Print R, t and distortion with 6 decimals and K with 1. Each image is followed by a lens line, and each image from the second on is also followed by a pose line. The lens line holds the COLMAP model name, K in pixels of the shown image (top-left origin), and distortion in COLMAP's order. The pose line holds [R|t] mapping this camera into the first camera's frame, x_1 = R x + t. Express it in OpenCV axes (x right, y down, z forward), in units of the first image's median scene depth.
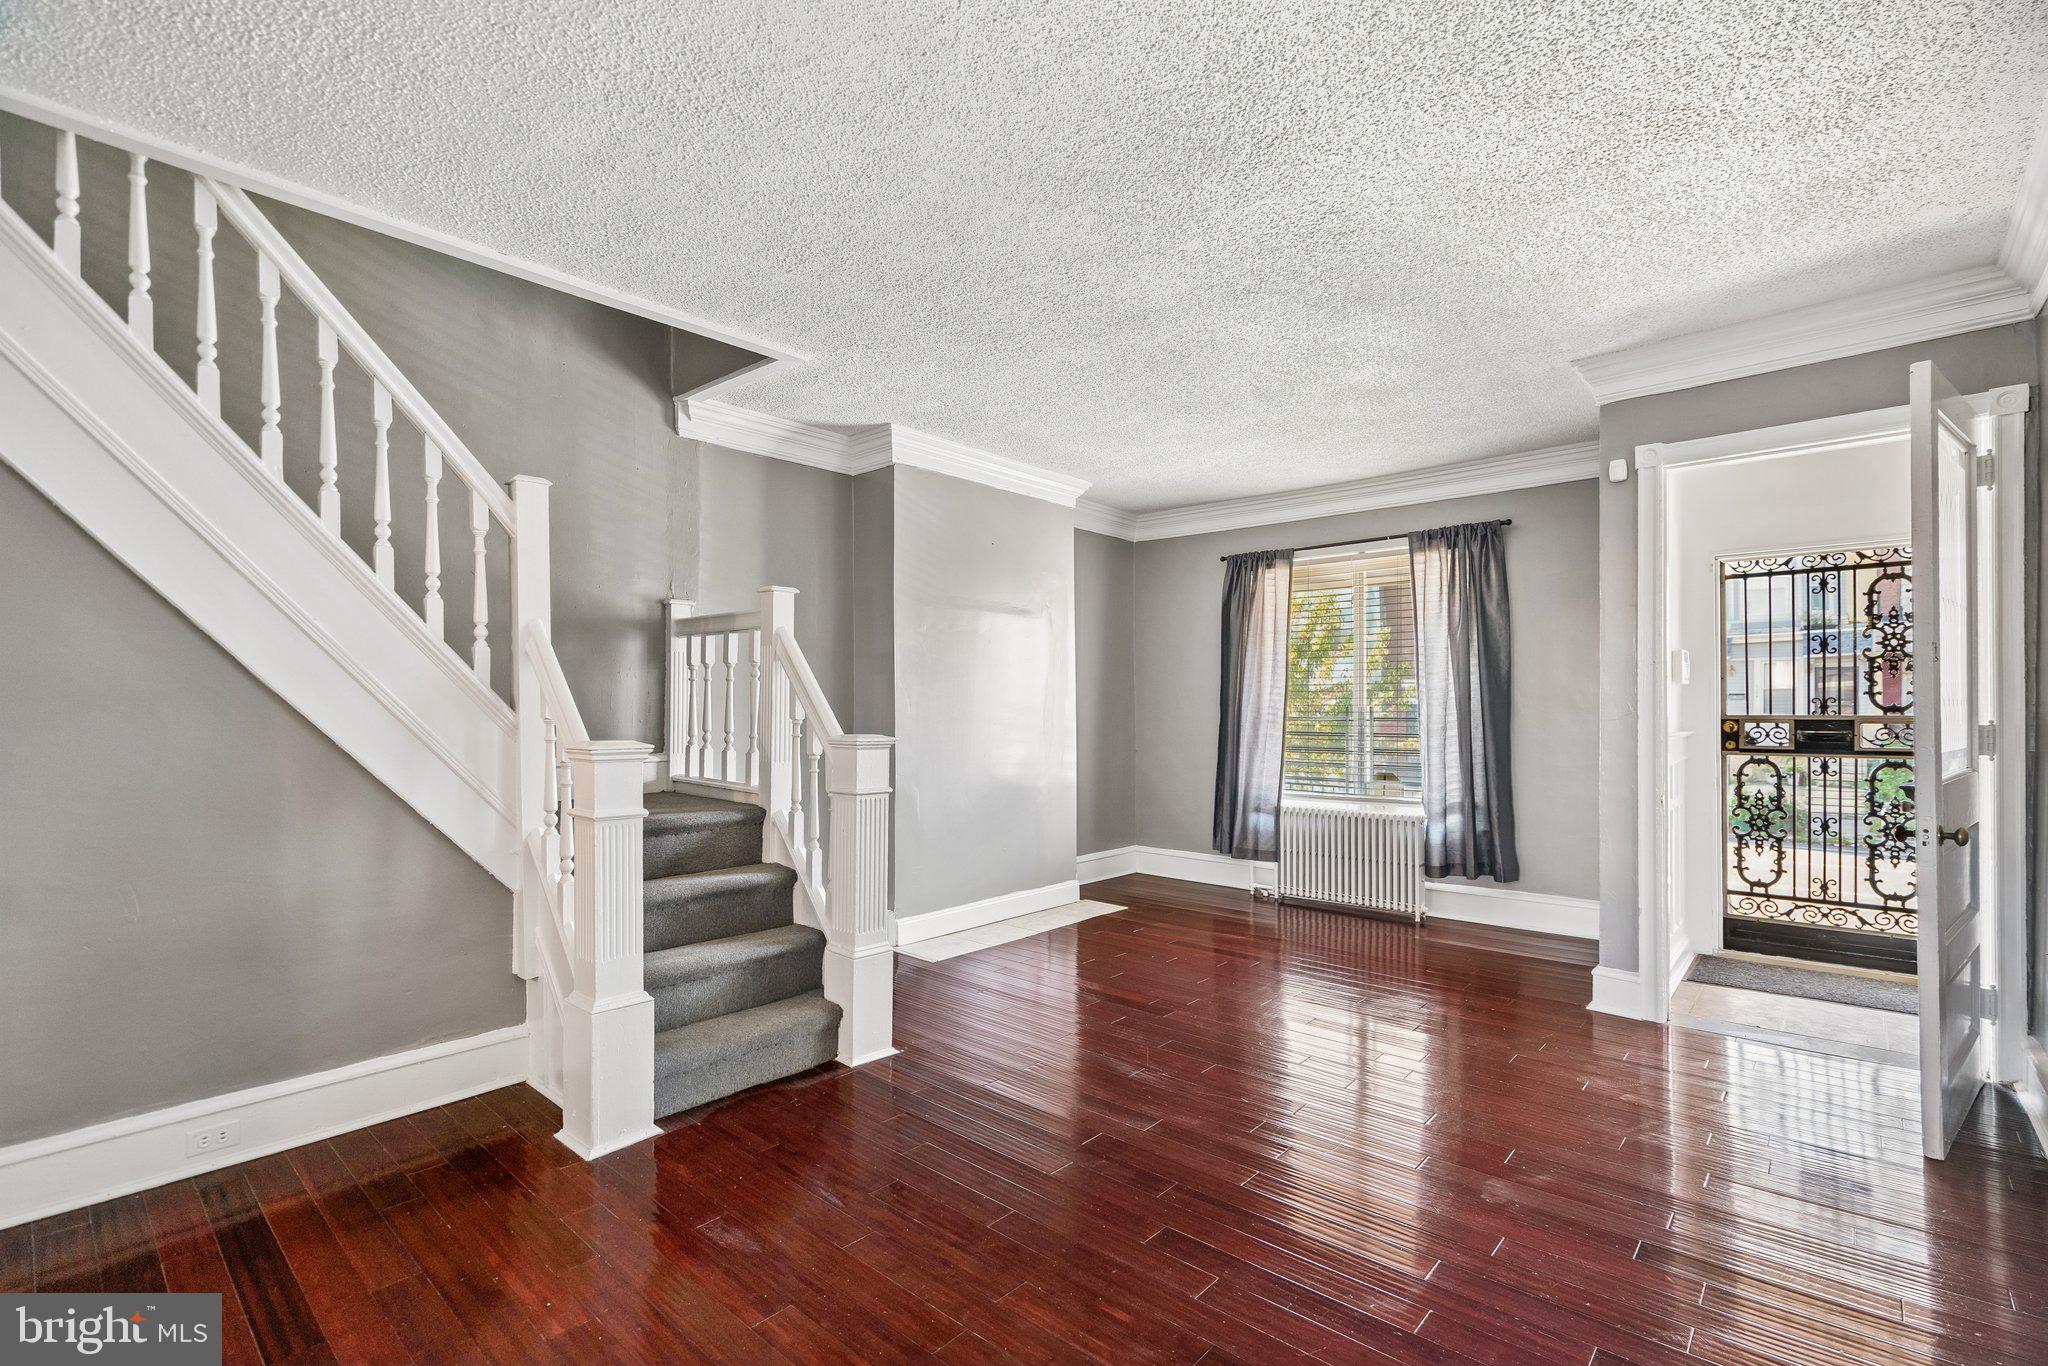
lens RADIAL K [[947.9, 0, 1023.1], [0, 947.9, 726.5], [0, 0, 1]] dist [0.000103, 0.000199]
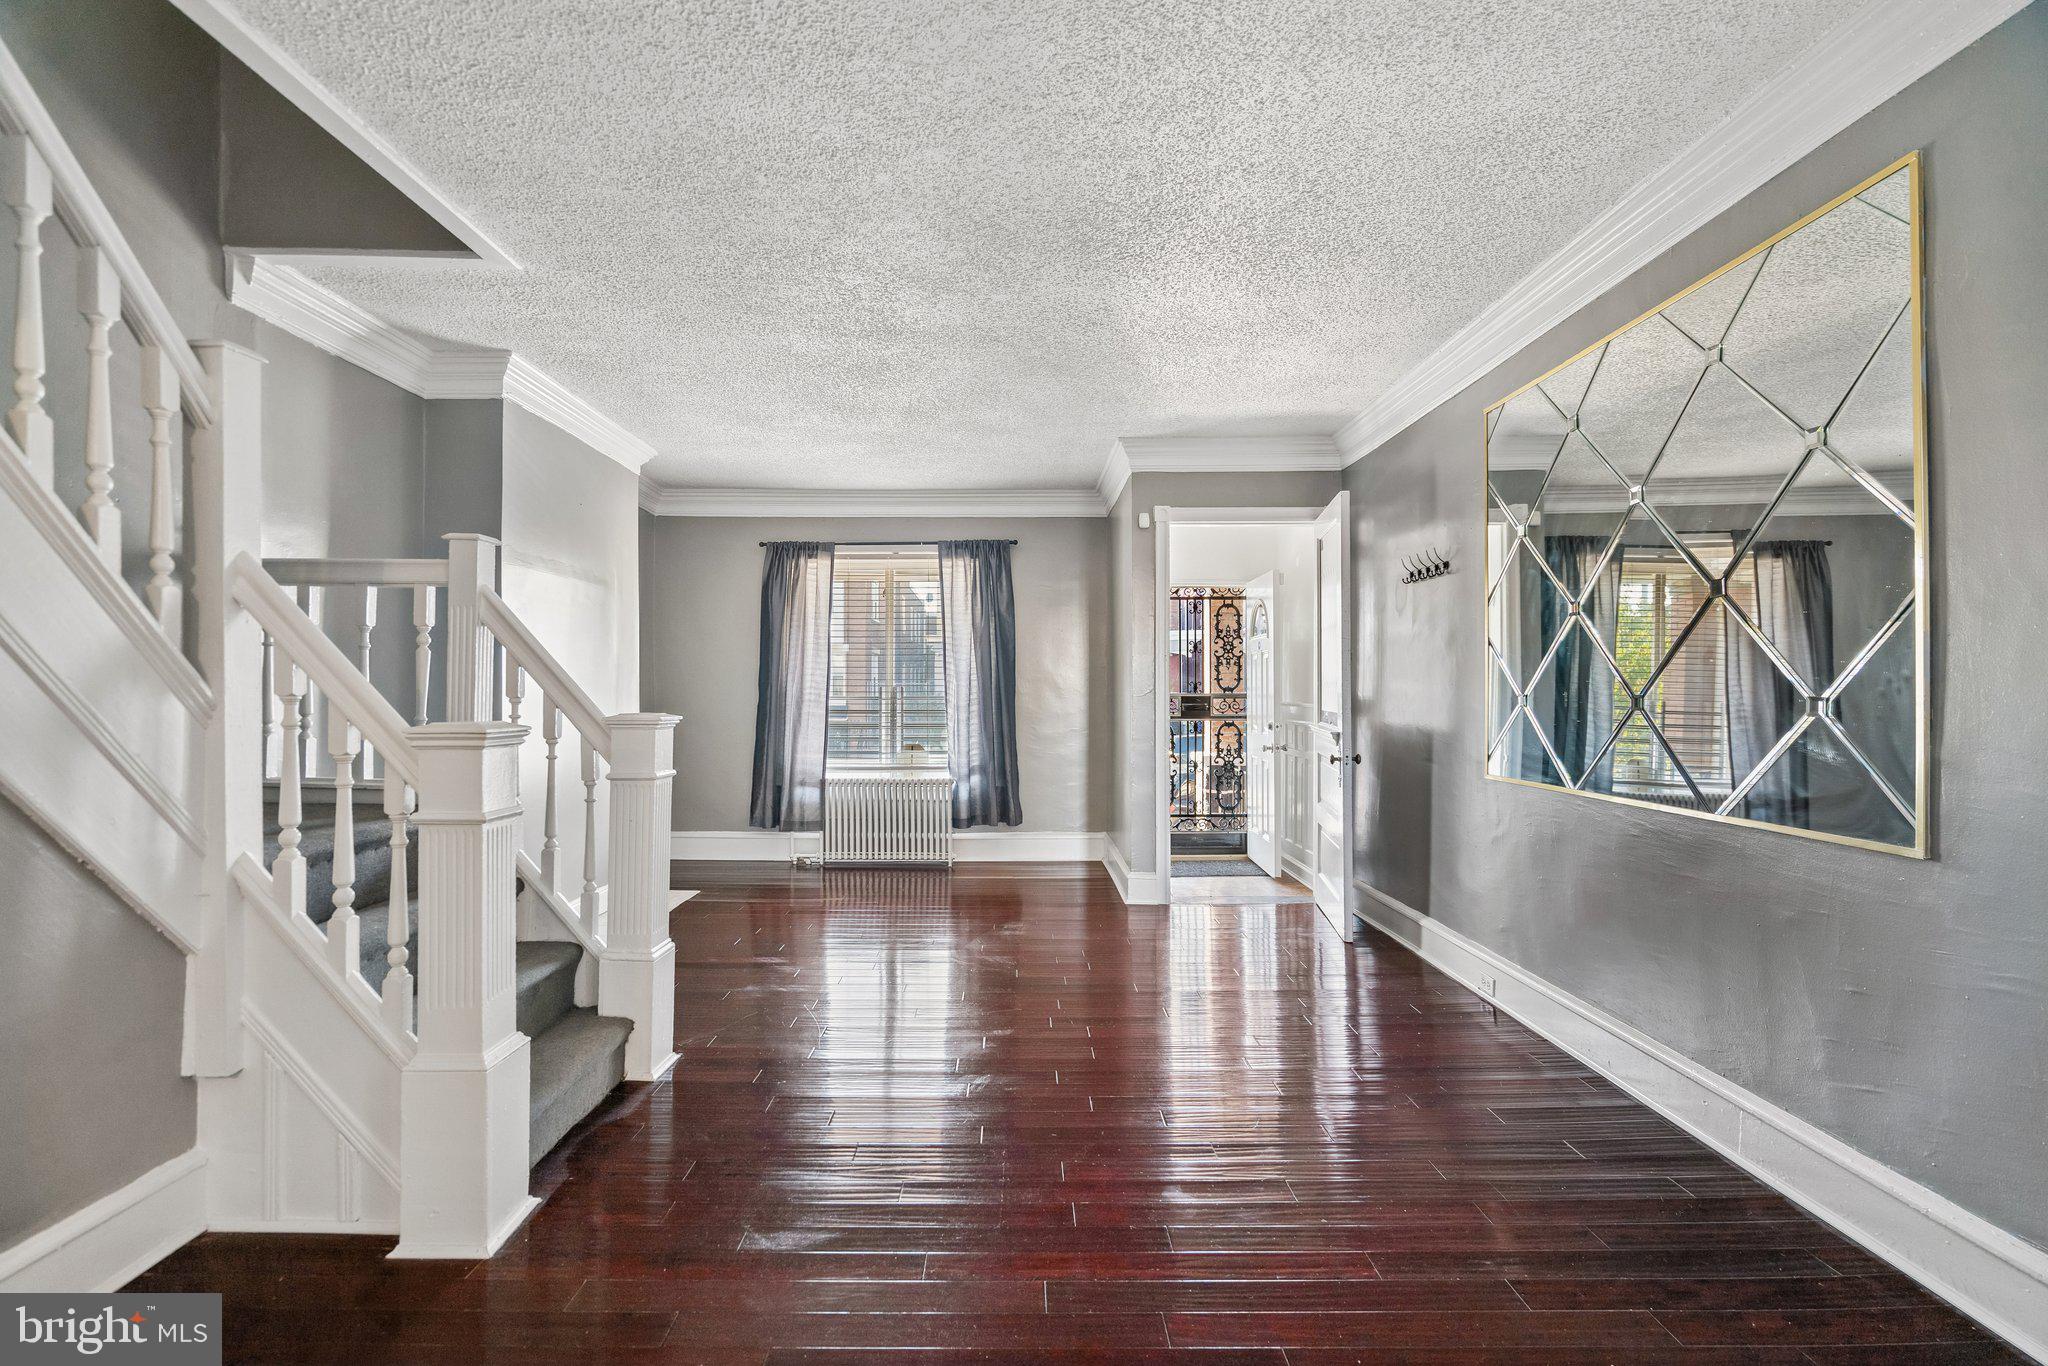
lens RADIAL K [[933.3, 0, 1032.9], [0, 933.3, 701.8], [0, 0, 1]] dist [-0.033673, 0.018217]
pose [[0.732449, -0.006429, 0.680792, -0.313578], [0.012330, 0.999917, -0.003822, 0.003562], [-0.680710, 0.011194, 0.732467, 0.065714]]
